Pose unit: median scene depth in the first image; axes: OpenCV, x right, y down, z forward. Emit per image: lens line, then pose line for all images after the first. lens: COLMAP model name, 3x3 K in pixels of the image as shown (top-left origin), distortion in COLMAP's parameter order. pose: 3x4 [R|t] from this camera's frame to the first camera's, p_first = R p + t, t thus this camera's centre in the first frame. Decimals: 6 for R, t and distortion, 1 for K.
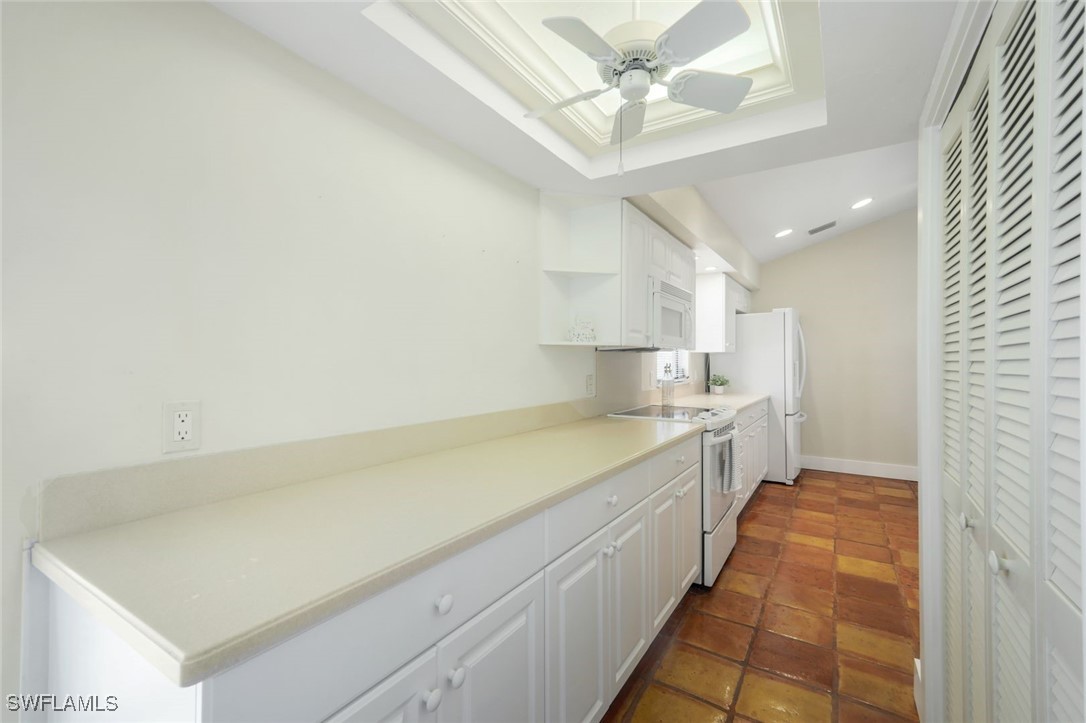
lens RADIAL K [[476.0, 0, 541.4], [0, 476.0, 360.4], [0, 0, 1]] dist [0.005413, 0.000035]
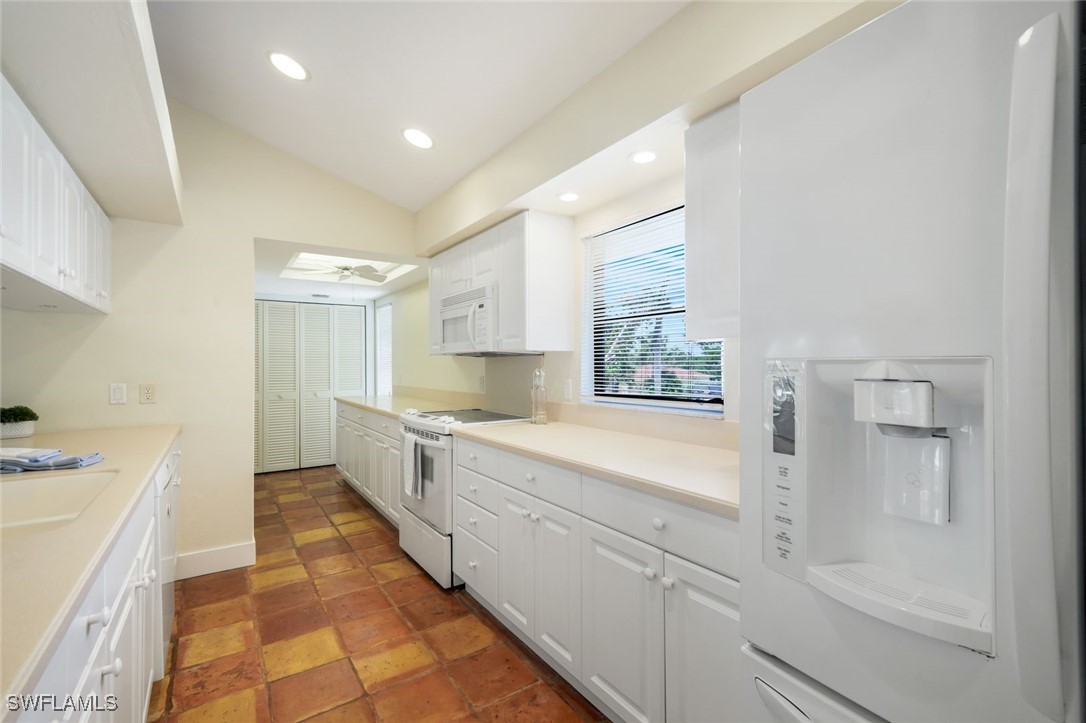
lens RADIAL K [[476.0, 0, 541.4], [0, 476.0, 360.4], [0, 0, 1]] dist [0.005413, 0.000035]
pose [[-0.396459, -0.002219, -0.918050, 1.253859], [0.004050, 0.999983, -0.004166, -0.009191], [0.918044, -0.005370, -0.396443, 1.692452]]
